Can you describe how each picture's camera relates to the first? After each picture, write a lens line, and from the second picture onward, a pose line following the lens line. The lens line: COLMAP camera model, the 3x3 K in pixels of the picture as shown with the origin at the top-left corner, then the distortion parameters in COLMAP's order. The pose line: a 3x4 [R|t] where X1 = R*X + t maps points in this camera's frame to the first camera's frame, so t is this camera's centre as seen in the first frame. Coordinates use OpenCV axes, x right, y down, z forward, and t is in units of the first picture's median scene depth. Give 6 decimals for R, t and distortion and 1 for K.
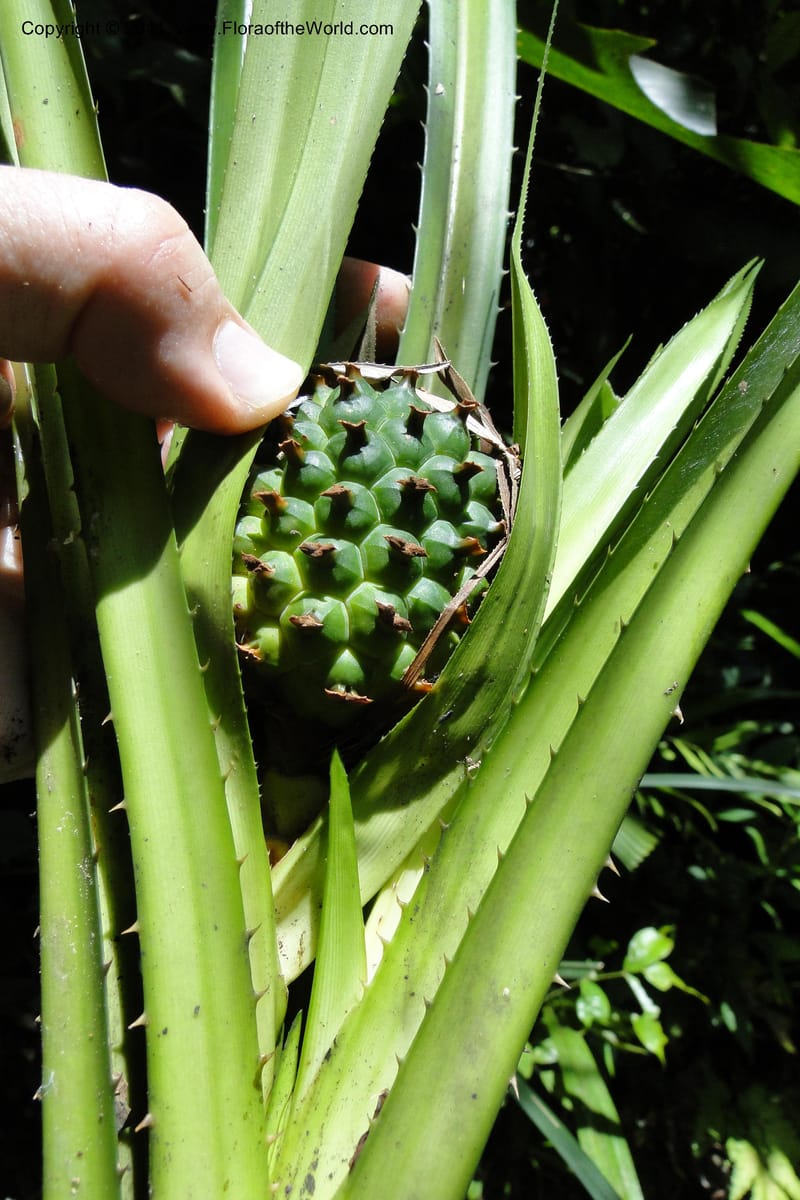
lens RADIAL K [[959.9, 0, 386.8], [0, 959.9, 603.2], [0, 0, 1]] dist [-0.001762, -0.083724]
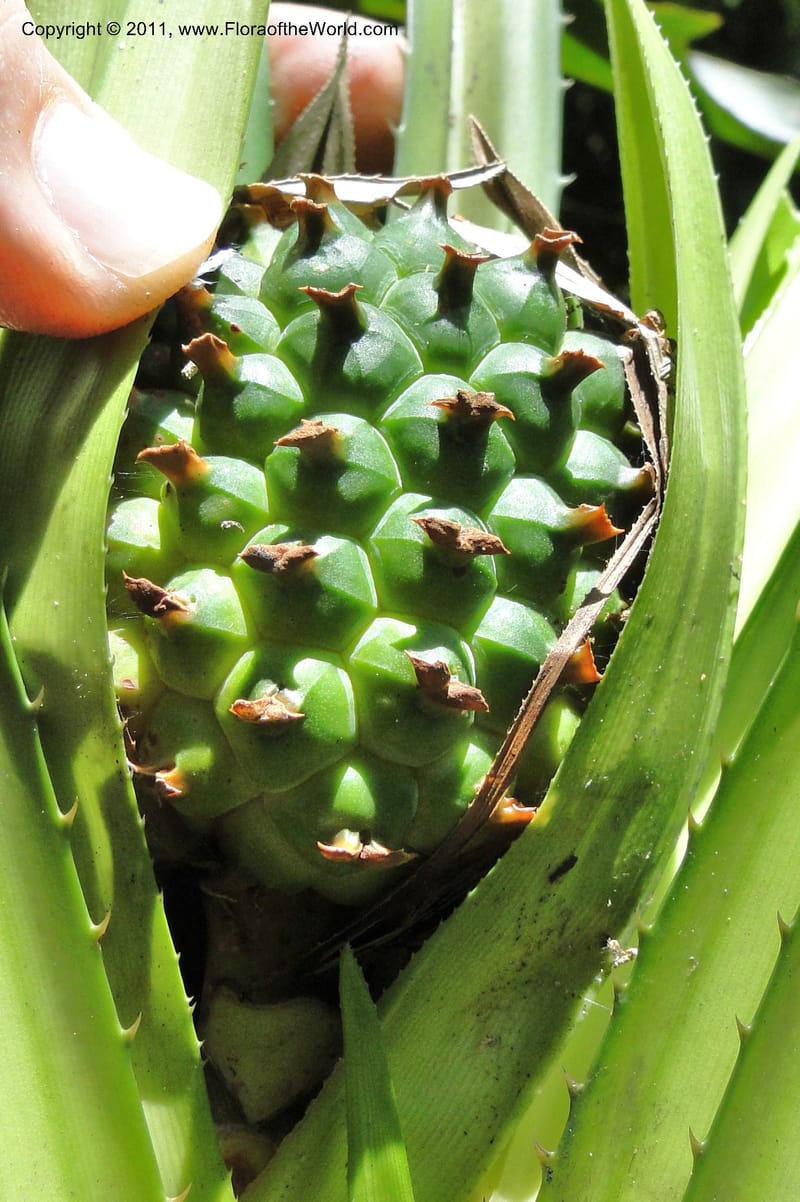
lens RADIAL K [[1485.9, 0, 400.0], [0, 1485.9, 601.0], [0, 0, 1]] dist [-0.008036, -0.012143]
pose [[0.996810, -0.079491, 0.007115, -0.017743], [0.079395, 0.996760, 0.012891, -0.037231], [-0.008116, -0.012285, 0.999892, 0.240007]]
